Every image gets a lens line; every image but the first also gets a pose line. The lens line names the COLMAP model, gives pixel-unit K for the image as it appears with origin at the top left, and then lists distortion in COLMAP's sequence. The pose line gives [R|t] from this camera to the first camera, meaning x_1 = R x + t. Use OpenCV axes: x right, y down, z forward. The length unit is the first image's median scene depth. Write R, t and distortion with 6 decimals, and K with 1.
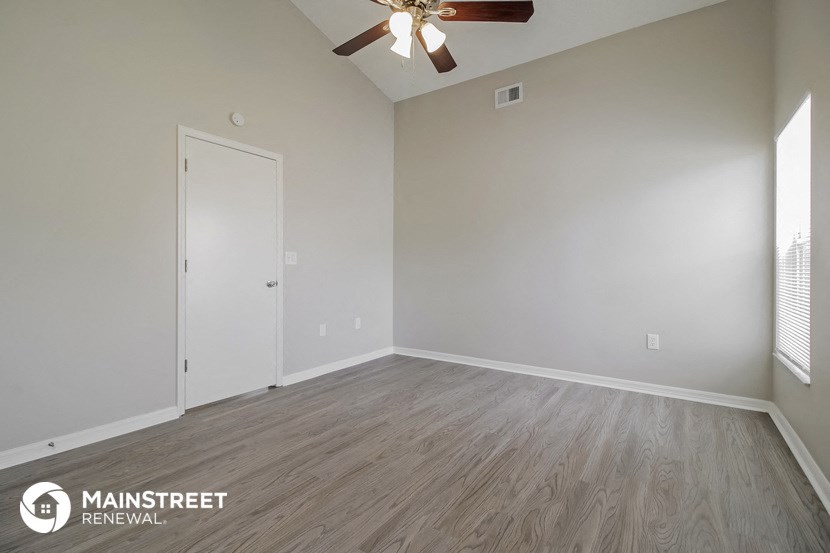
lens RADIAL K [[384.2, 0, 413.4], [0, 384.2, 272.9], [0, 0, 1]] dist [0.004834, 0.000104]
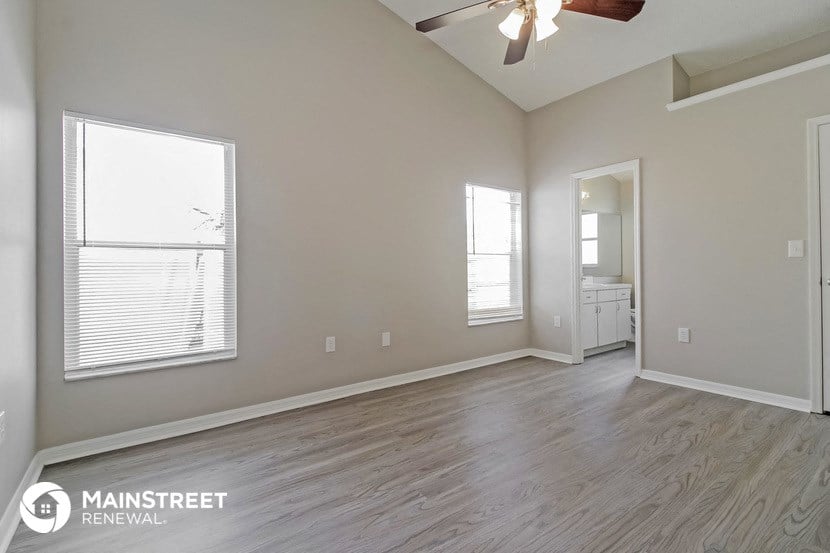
lens RADIAL K [[384.2, 0, 414.7], [0, 384.2, 271.9], [0, 0, 1]] dist [0.004834, 0.000104]
pose [[-0.944323, 0.008732, 0.328904, -0.022386], [0.016400, 0.999654, 0.020549, -0.029058], [-0.328610, 0.024799, -0.944140, 1.991710]]
